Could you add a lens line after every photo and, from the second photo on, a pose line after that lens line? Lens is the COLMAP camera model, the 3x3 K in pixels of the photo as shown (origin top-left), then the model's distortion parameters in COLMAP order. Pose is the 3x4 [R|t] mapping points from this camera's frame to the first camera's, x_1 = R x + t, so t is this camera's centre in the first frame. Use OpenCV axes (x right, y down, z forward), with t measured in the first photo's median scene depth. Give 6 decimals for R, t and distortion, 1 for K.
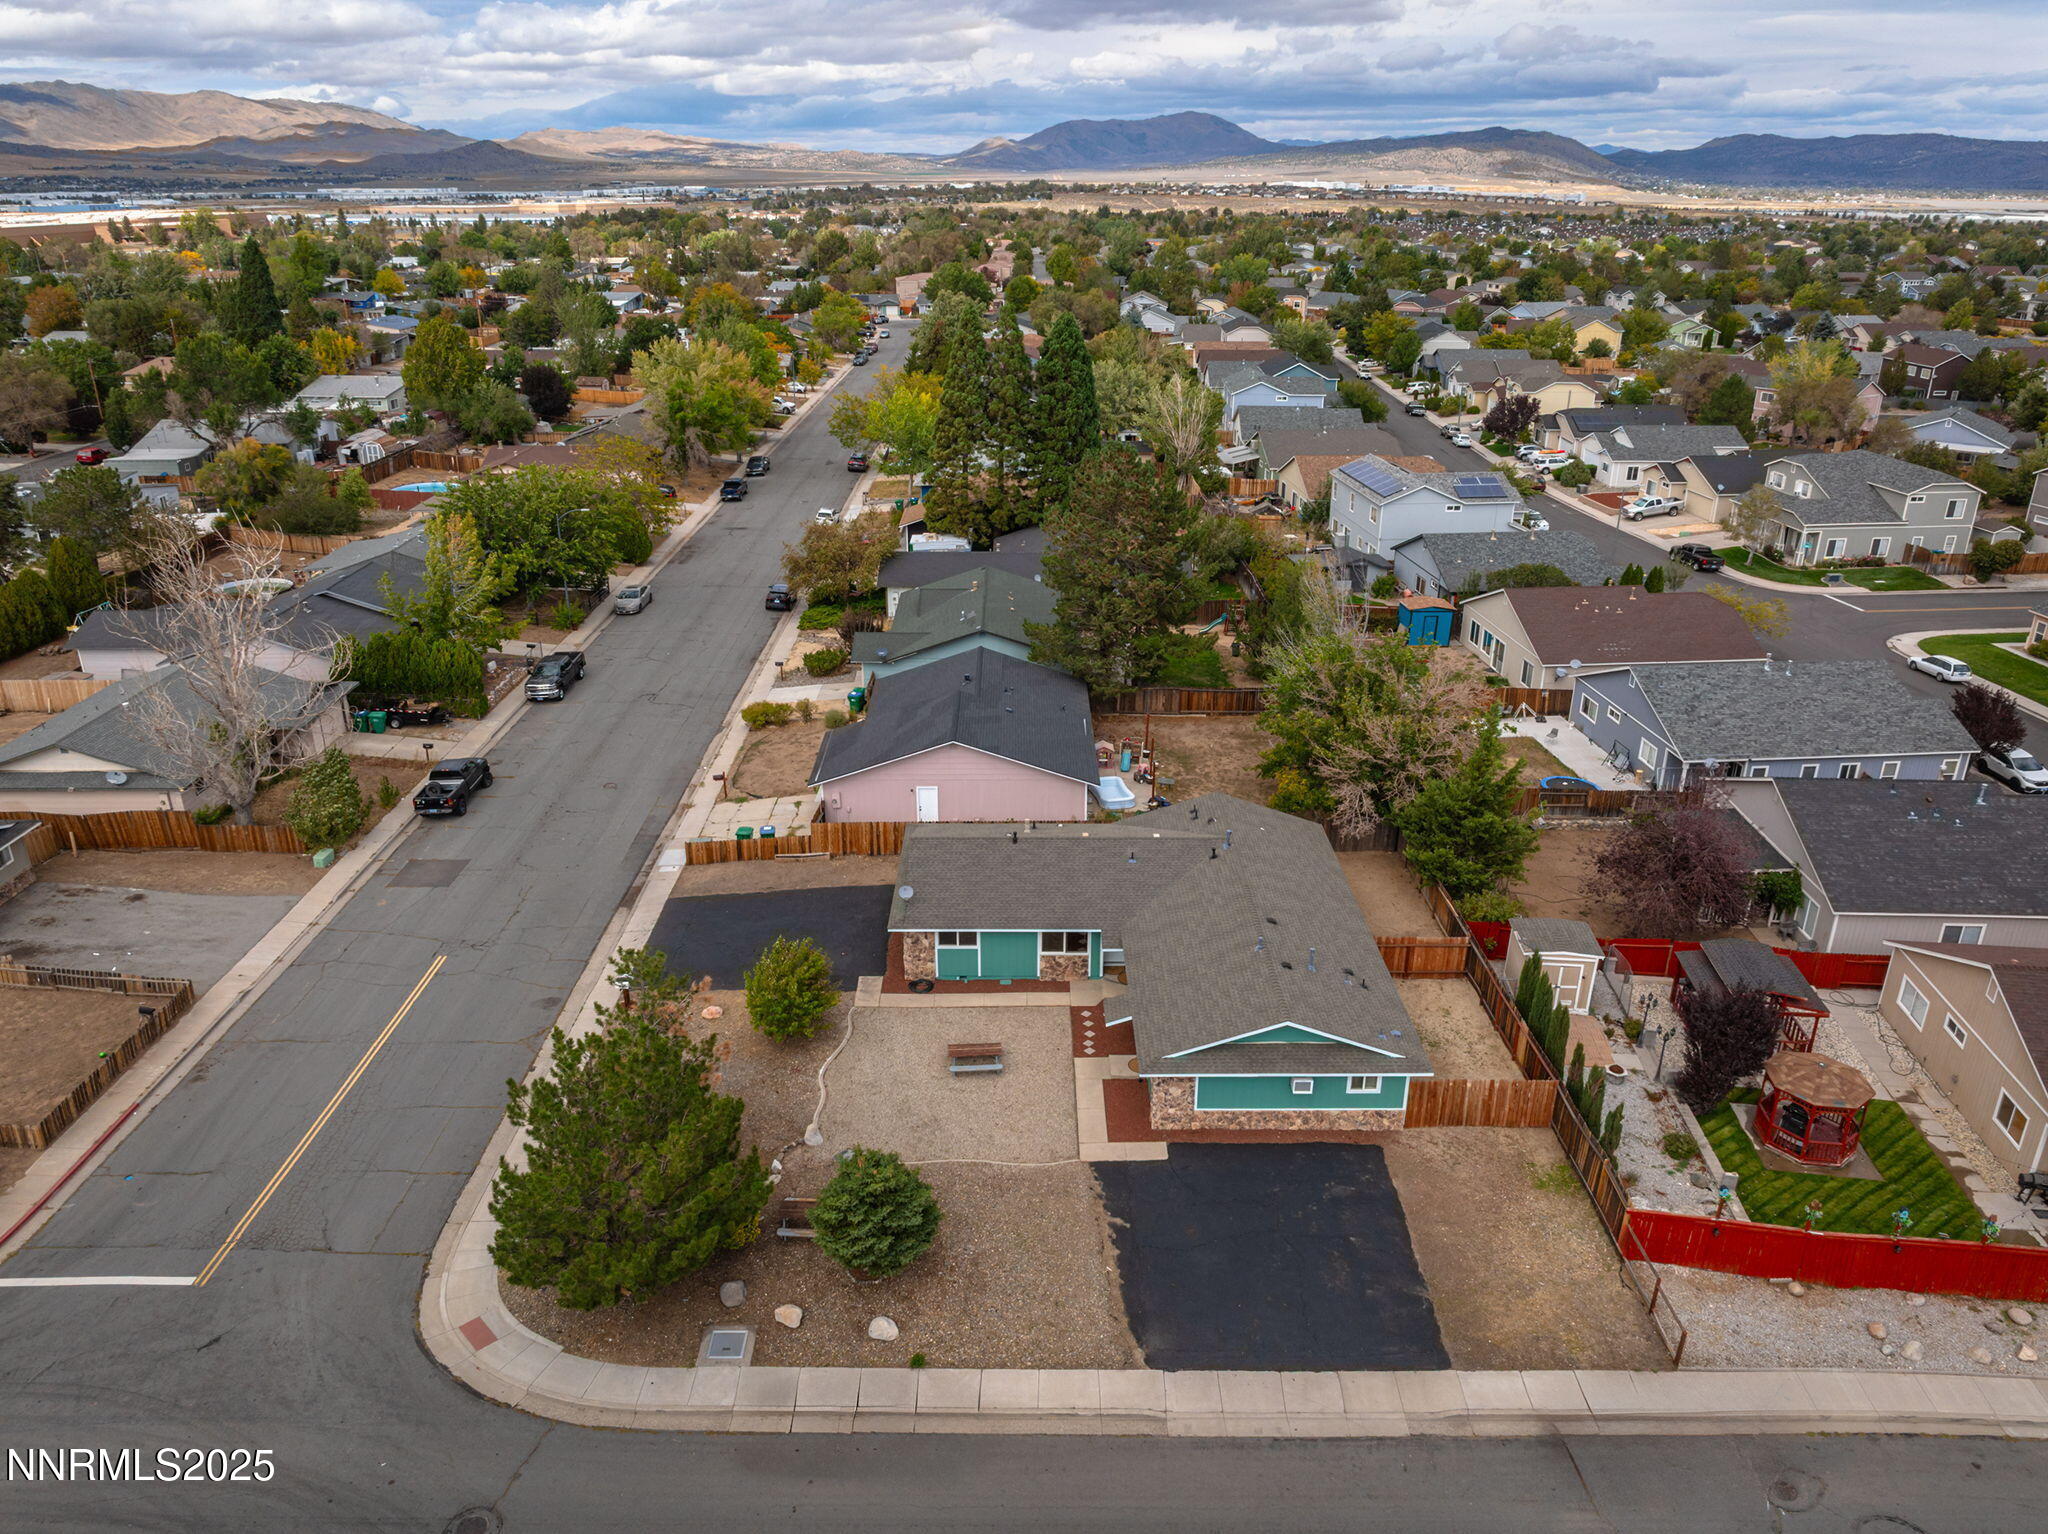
lens RADIAL K [[1443.9, 0, 1020.4], [0, 1443.9, 775.0], [0, 0, 1]] dist [-0.029958, 0.014829]
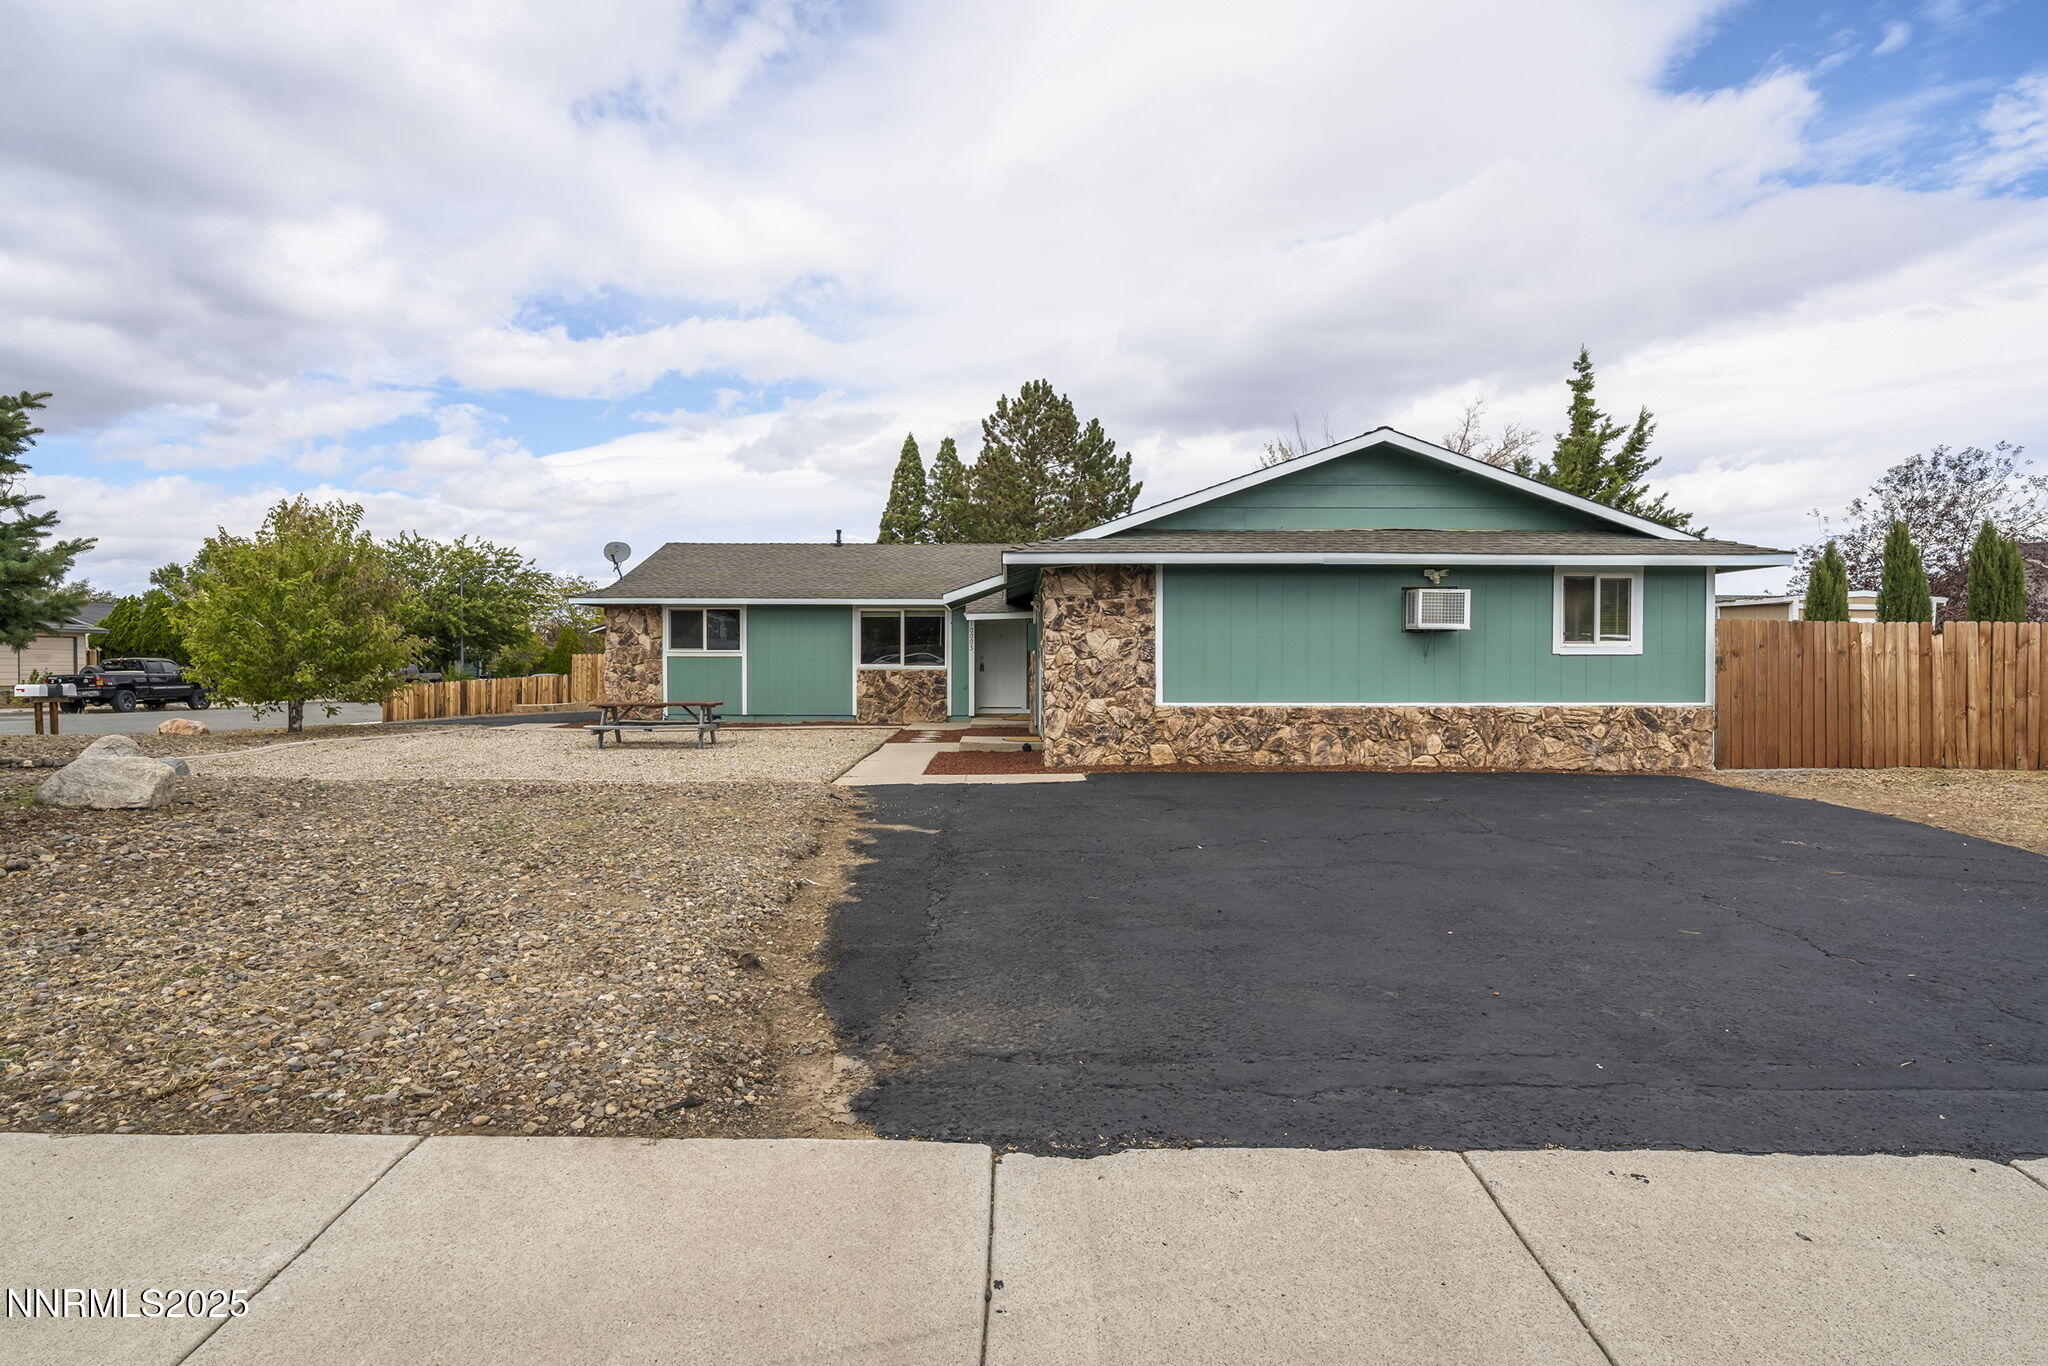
lens RADIAL K [[1110.4, 0, 1014.5], [0, 1110.4, 676.1], [0, 0, 1]] dist [-0.016350, 0.001509]
pose [[0.999966, 0.002601, 0.007799, 0.066642], [0.000525, 0.926476, -0.376353, 0.272504], [-0.008204, 0.376344, 0.926444, 0.594798]]
